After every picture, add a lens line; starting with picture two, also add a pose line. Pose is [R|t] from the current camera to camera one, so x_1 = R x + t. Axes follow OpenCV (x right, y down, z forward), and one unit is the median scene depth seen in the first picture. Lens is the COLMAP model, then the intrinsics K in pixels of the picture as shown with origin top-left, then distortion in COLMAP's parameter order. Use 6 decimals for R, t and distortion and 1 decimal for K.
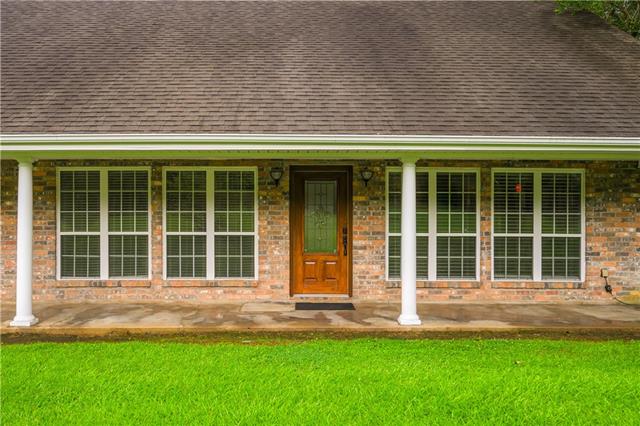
lens RADIAL K [[561.6, 0, 316.9], [0, 561.6, 216.0], [0, 0, 1]] dist [0.005323, 0.002289]
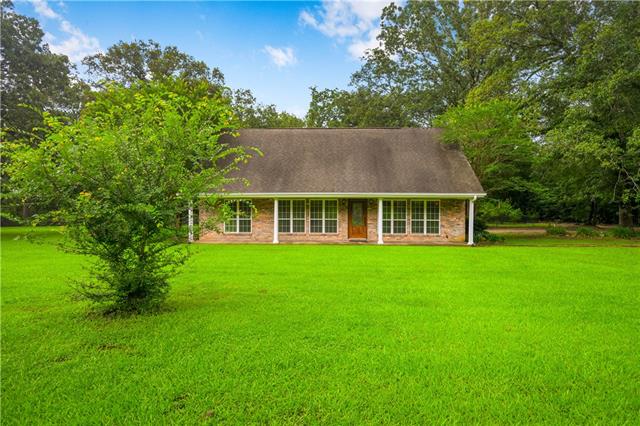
lens RADIAL K [[462.7, 0, 320.7], [0, 462.7, 212.9], [0, 0, 1]] dist [0.004723, 0.000324]
pose [[0.993678, 0.002297, -0.112240, 0.096404], [-0.001572, 0.999977, 0.006552, -0.023909], [0.112252, -0.006334, 0.993660, -1.688291]]
